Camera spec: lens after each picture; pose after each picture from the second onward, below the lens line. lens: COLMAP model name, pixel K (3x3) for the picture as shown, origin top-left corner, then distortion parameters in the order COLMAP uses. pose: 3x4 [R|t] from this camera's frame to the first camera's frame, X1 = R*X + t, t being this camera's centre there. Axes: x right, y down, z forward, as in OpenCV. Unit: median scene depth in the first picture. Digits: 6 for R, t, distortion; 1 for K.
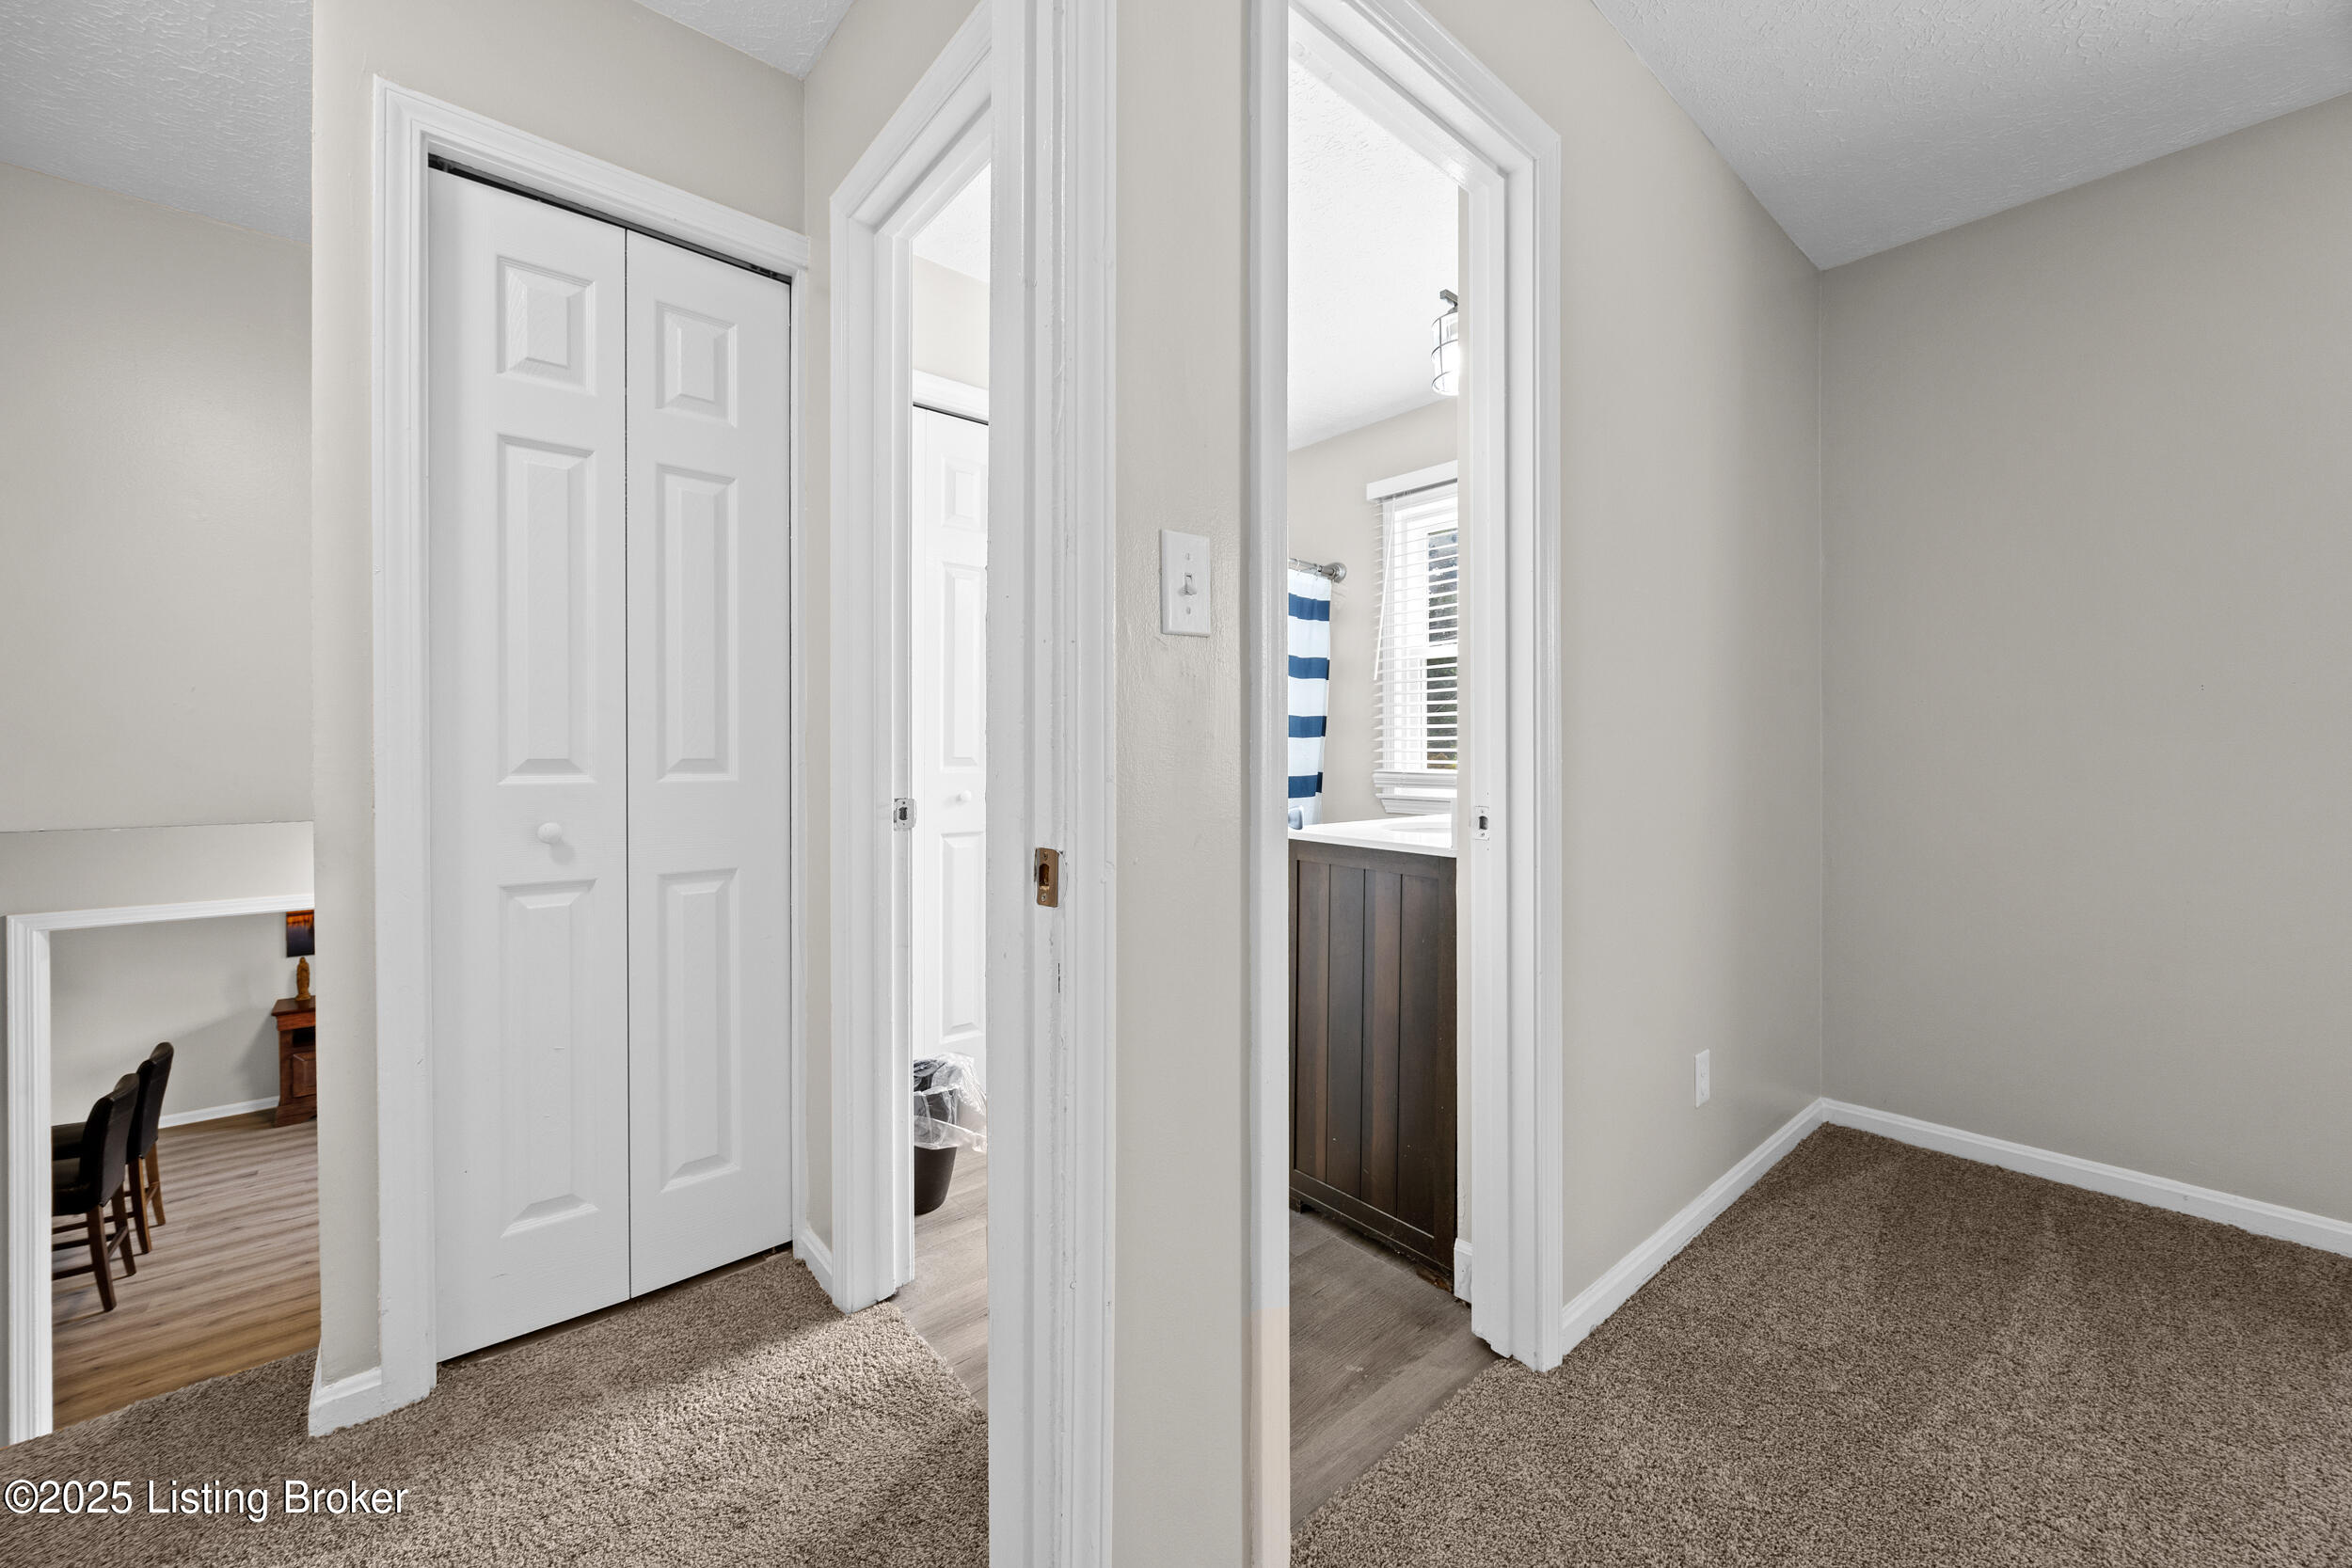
lens RADIAL K [[906.8, 0, 1186.5], [0, 906.8, 768.3], [0, 0, 1]] dist [0.002006, -0.000204]
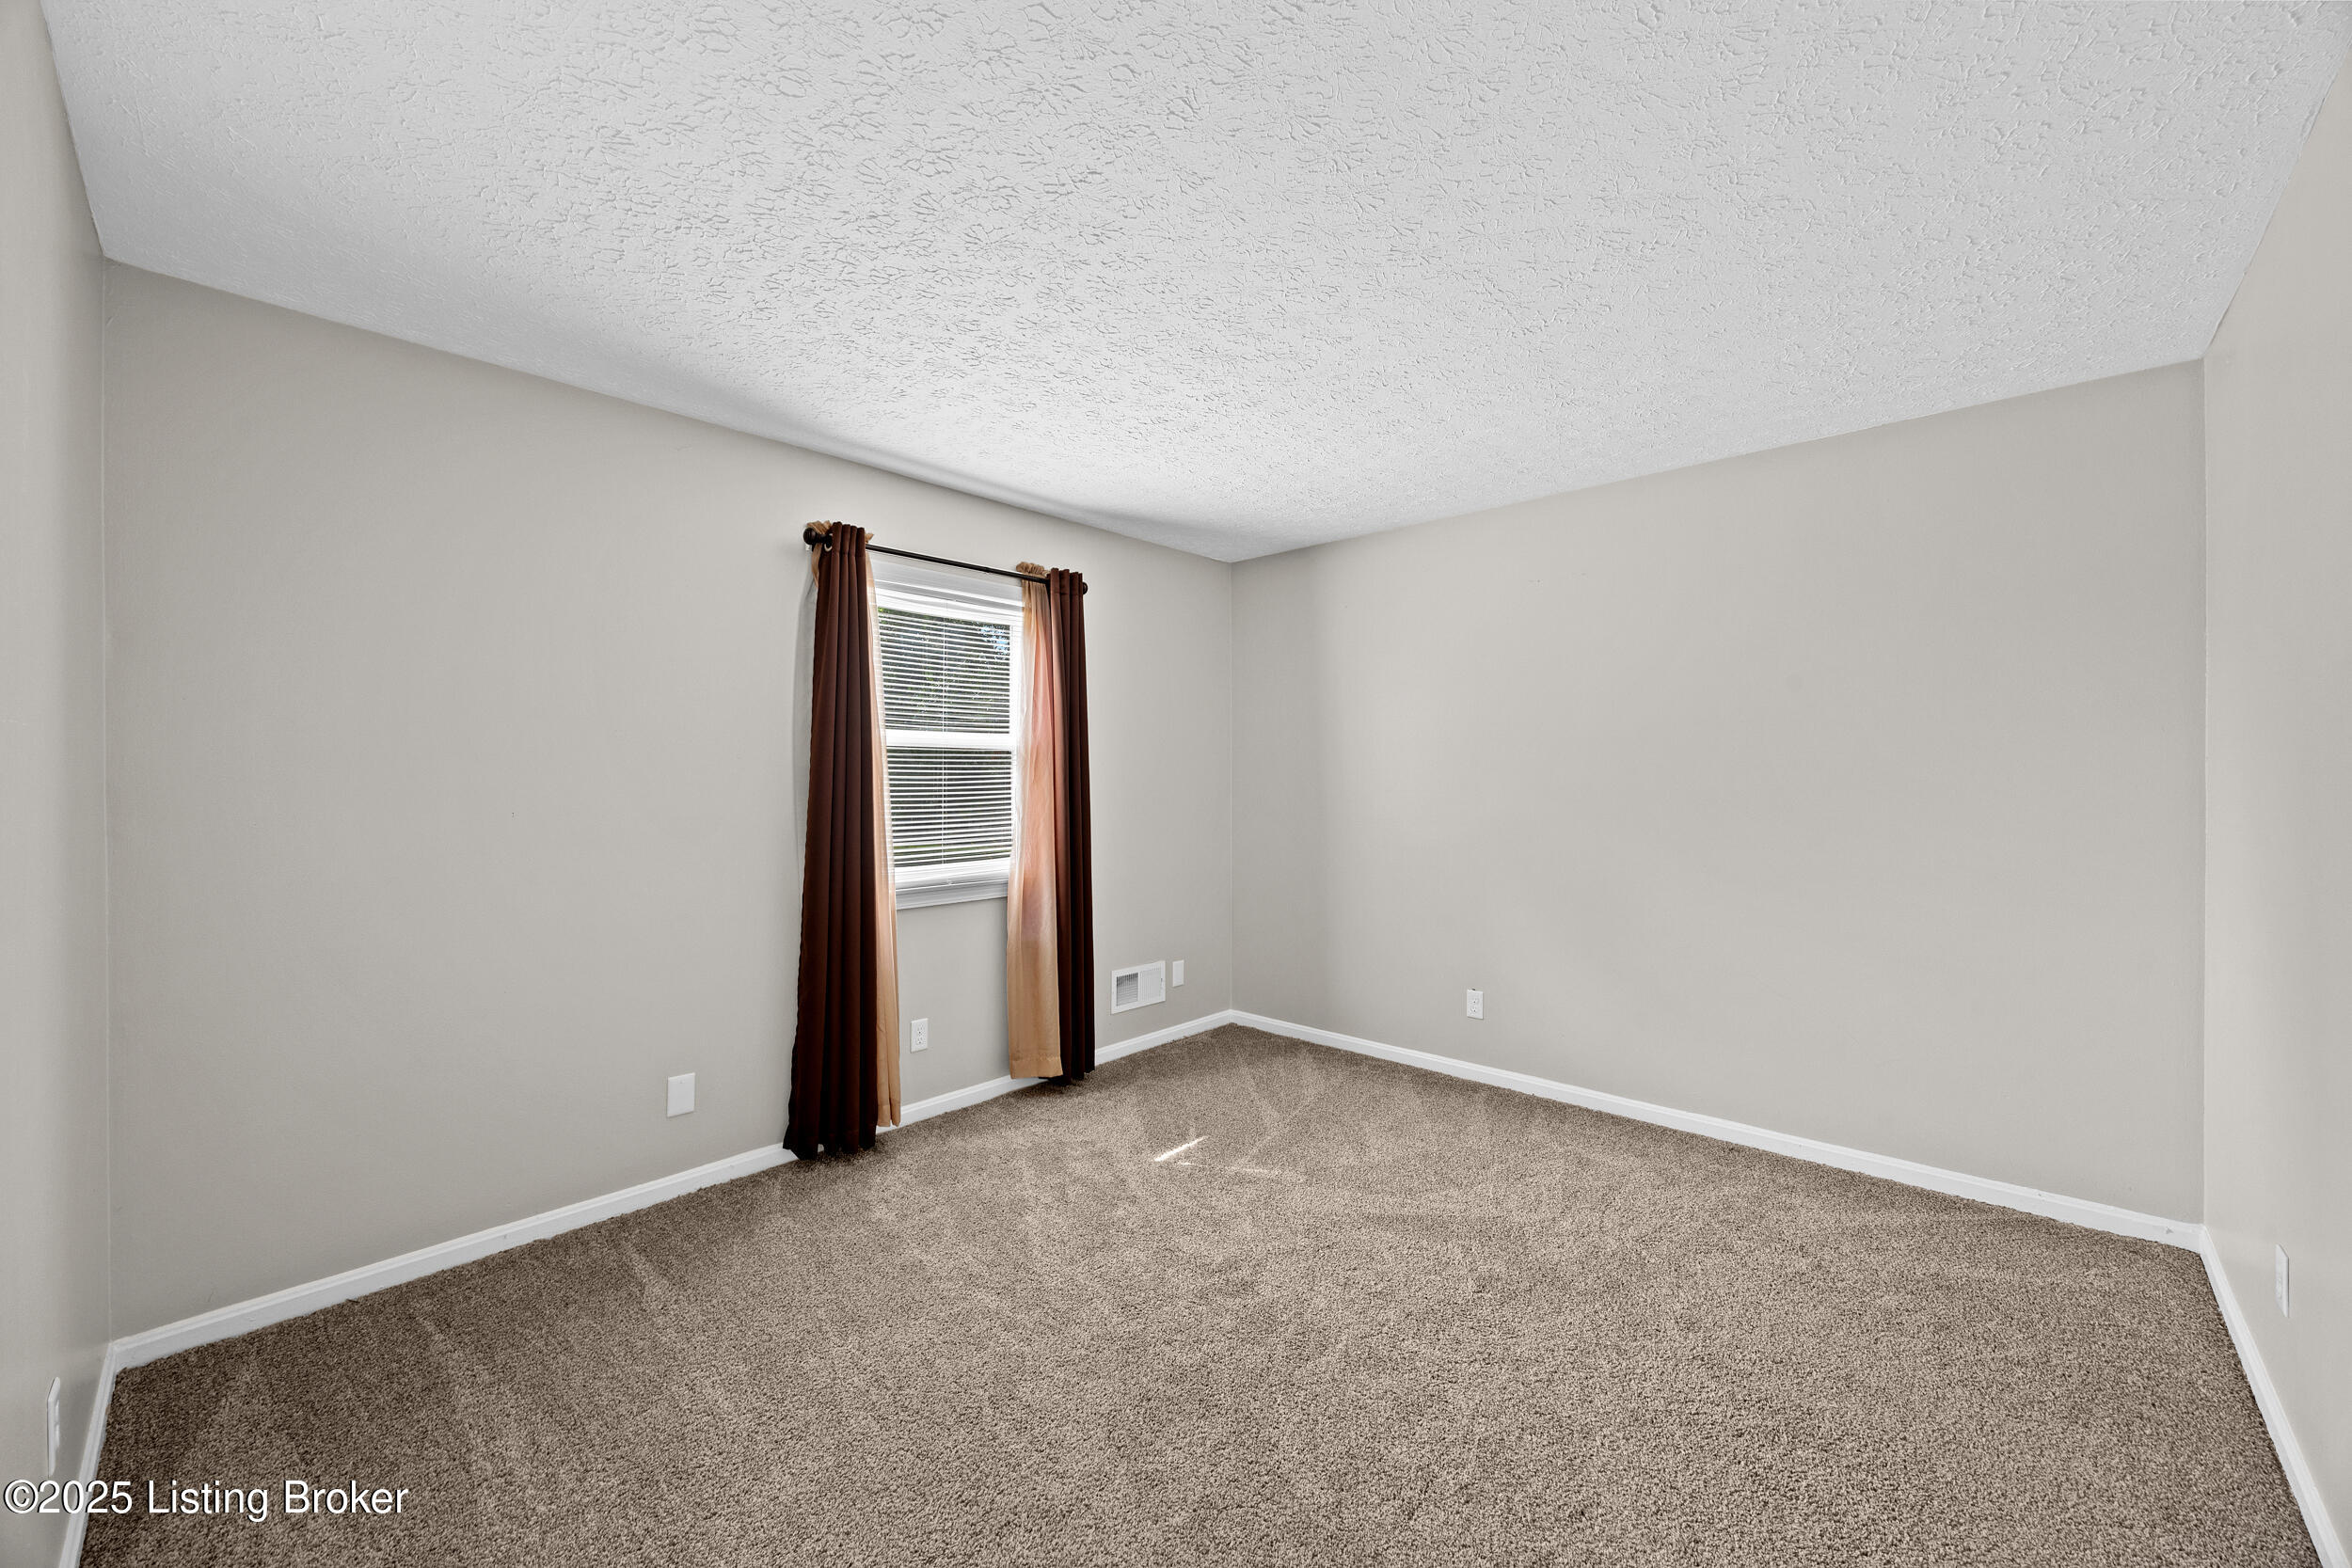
lens RADIAL K [[906.8, 0, 1183.5], [0, 906.8, 777.5], [0, 0, 1]] dist [0.002006, -0.000204]
pose [[-0.111792, -0.007653, 0.993702, -0.194579], [0.002980, 0.999963, 0.008036, -0.144092], [-0.993727, 0.003859, -0.111765, 0.238002]]
